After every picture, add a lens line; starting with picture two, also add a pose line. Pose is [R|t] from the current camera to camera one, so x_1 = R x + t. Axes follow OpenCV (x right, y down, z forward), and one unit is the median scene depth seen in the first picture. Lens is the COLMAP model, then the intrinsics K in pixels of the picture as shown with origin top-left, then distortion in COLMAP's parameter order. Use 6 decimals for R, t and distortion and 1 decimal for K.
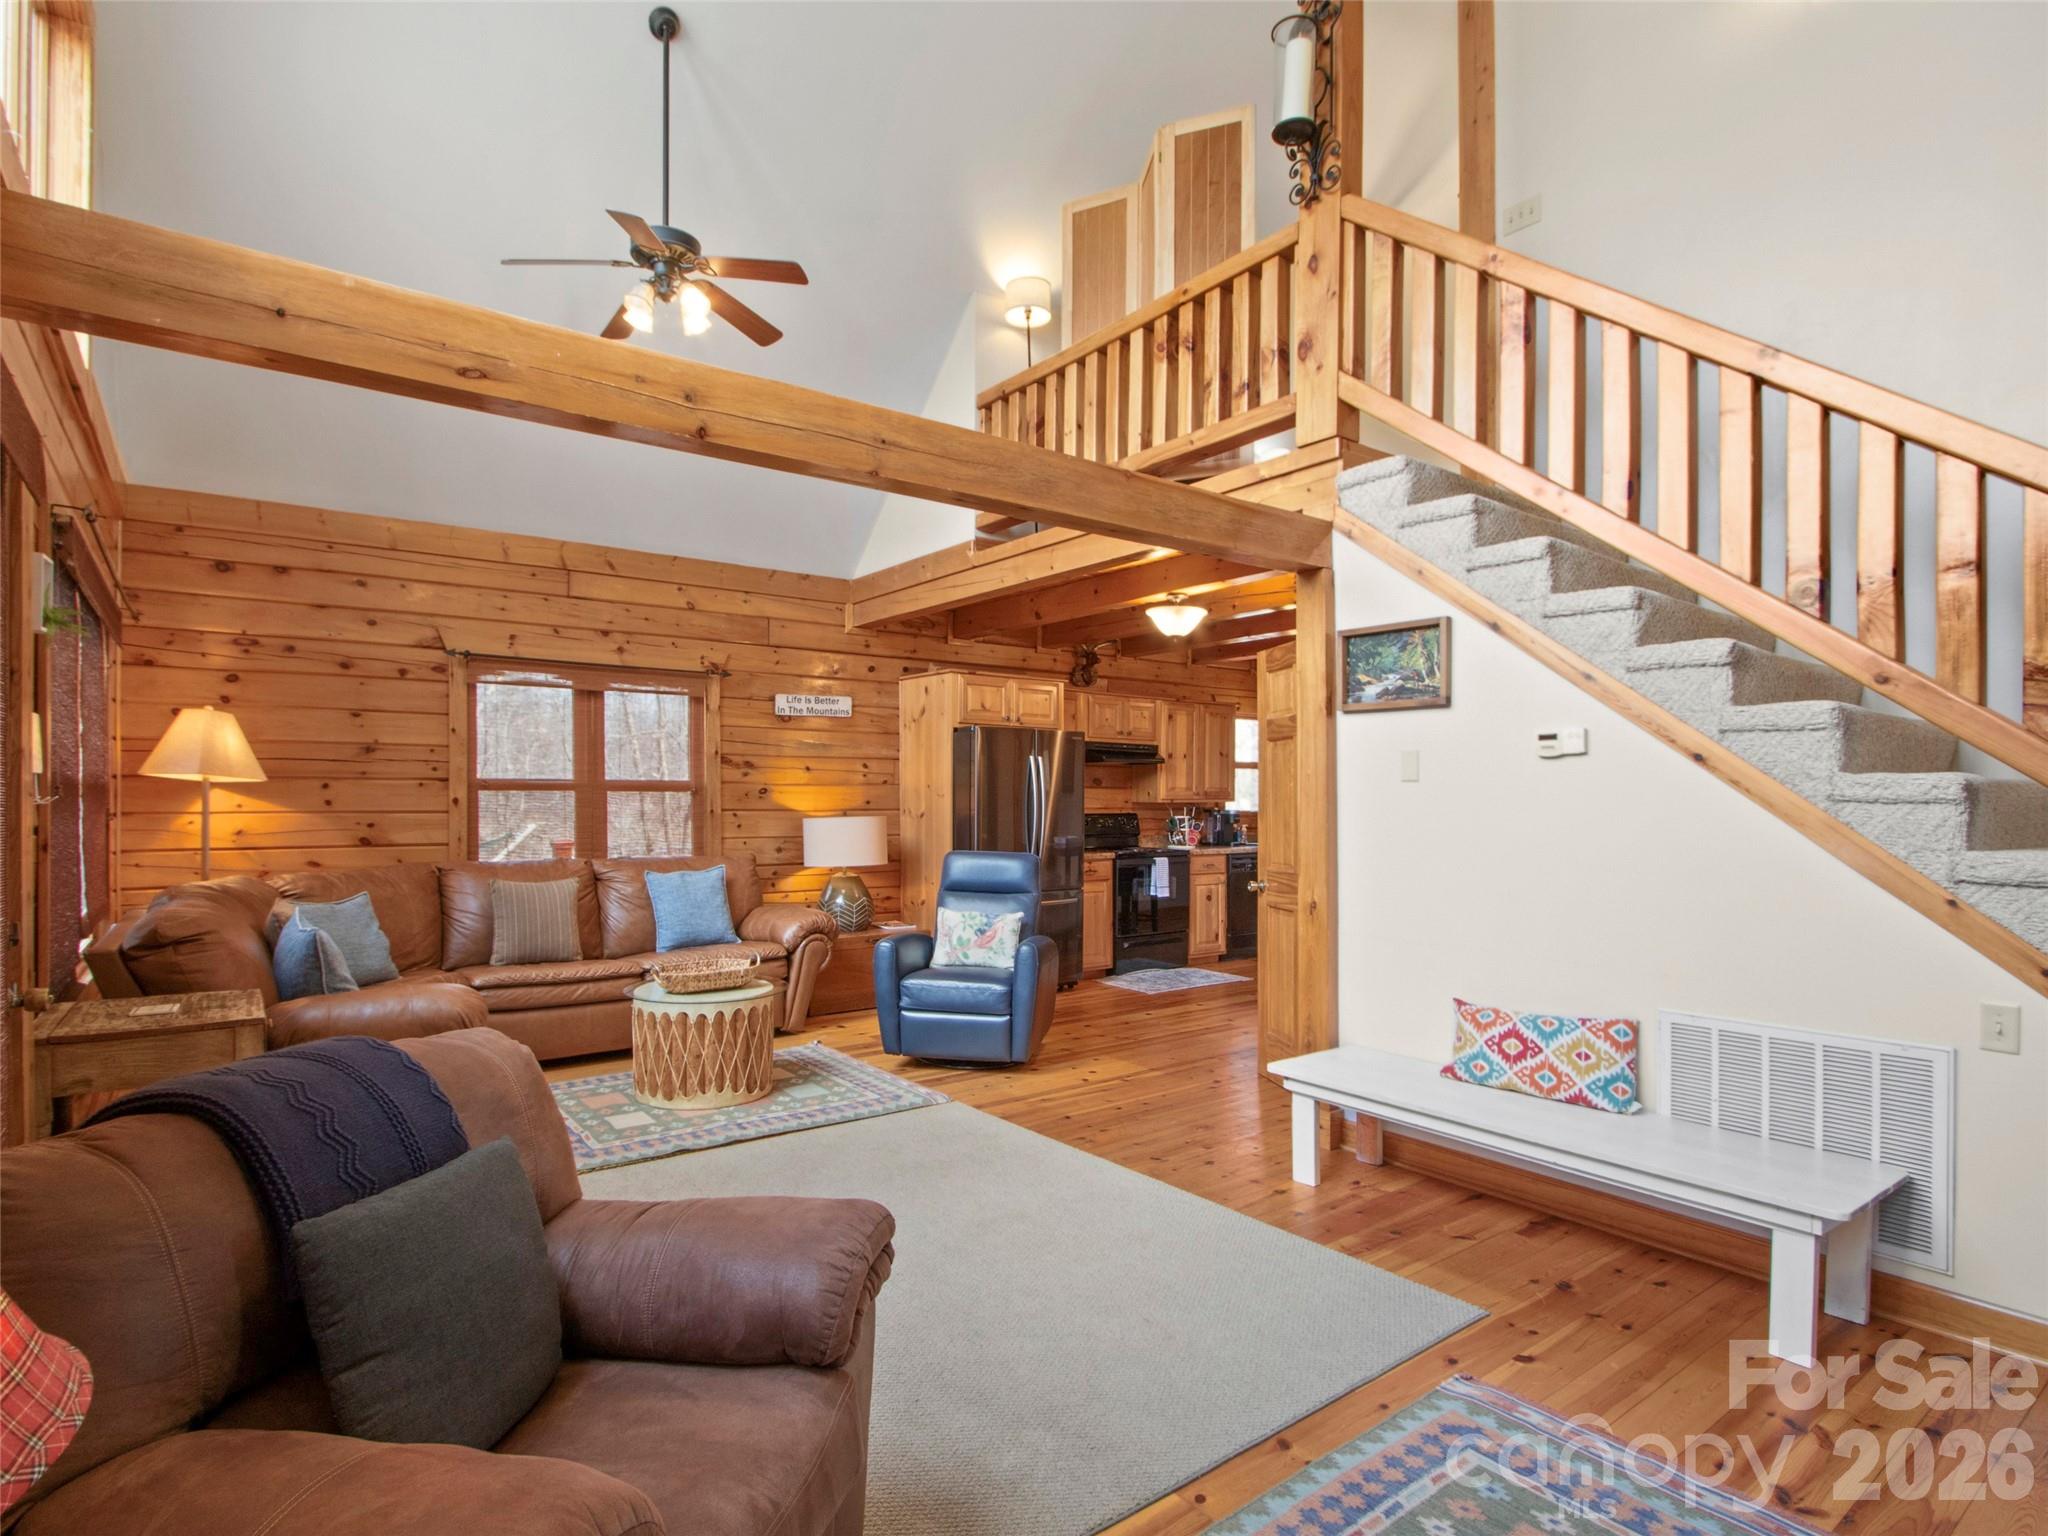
lens RADIAL K [[1082.2, 0, 1009.5], [0, 1082.2, 797.6], [0, 0, 1]] dist [-0.023995, 0.004940]
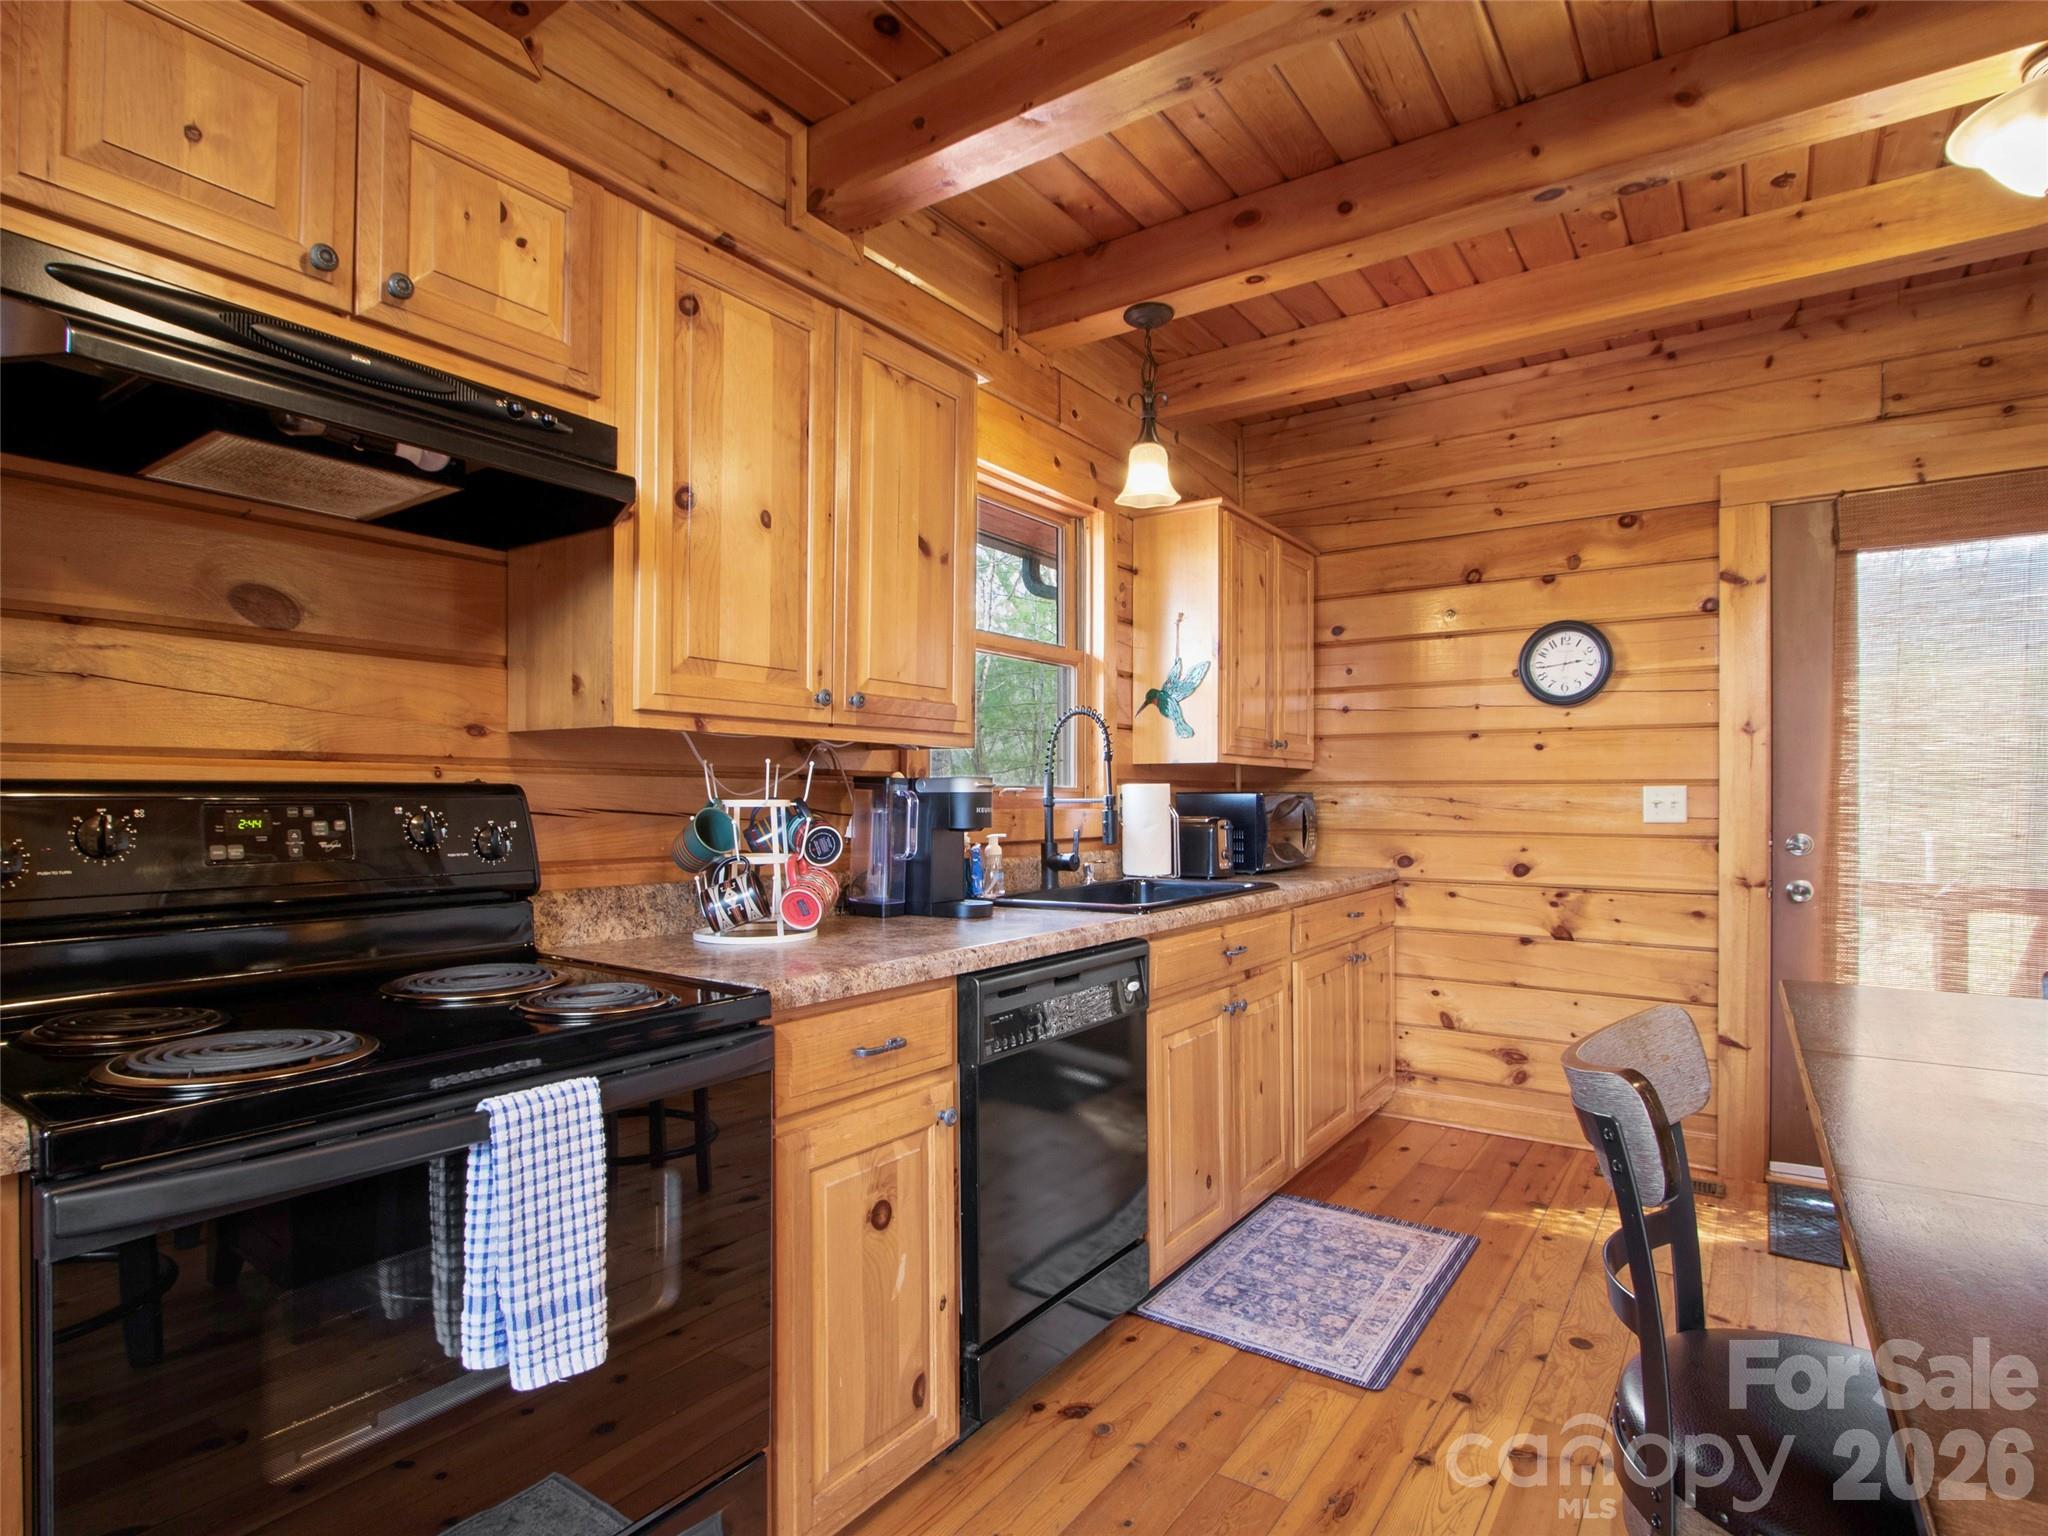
lens RADIAL K [[1082.2, 0, 1019.3], [0, 1082.2, 797.4], [0, 0, 1]] dist [-0.023995, 0.004940]
pose [[0.950903, -0.000802, 0.309488, 0.213898], [0.000485, 0.999999, 0.001101, 0.024896], [-0.309489, -0.000897, 0.950903, 1.160845]]
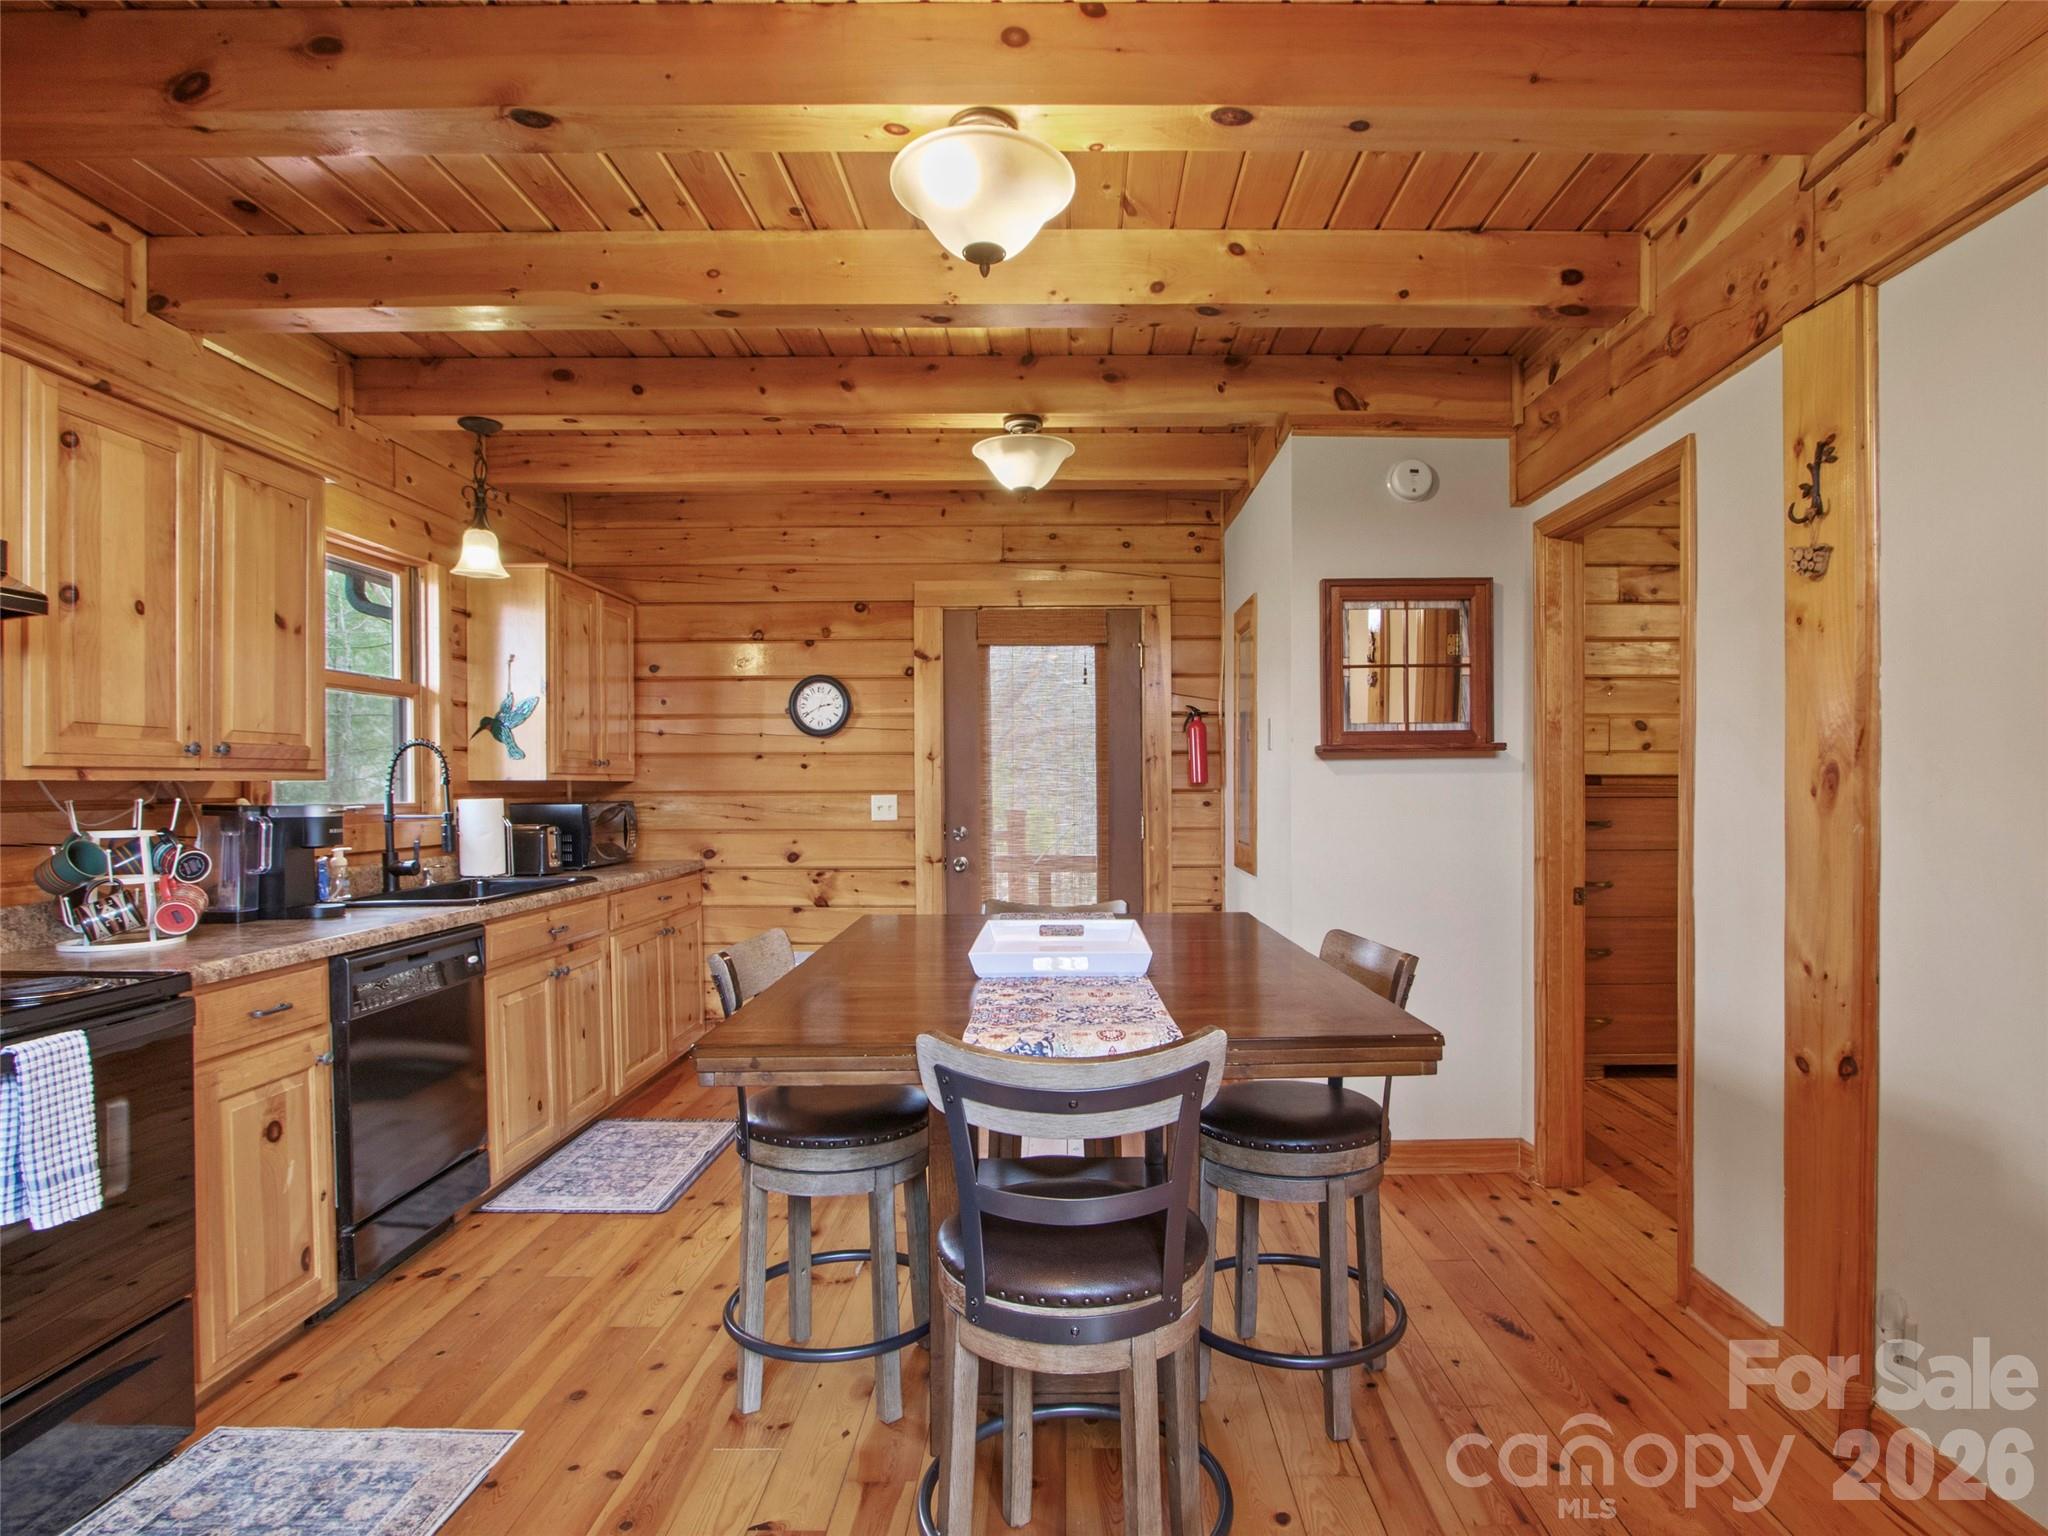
lens RADIAL K [[1082.2, 0, 1073.8], [0, 1082.2, 792.9], [0, 0, 1]] dist [-0.023995, 0.004940]
pose [[0.592398, -0.012911, 0.805542, 0.128127], [0.006500, 0.999916, 0.011246, 0.009115], [-0.805619, -0.001427, 0.592432, 0.976725]]
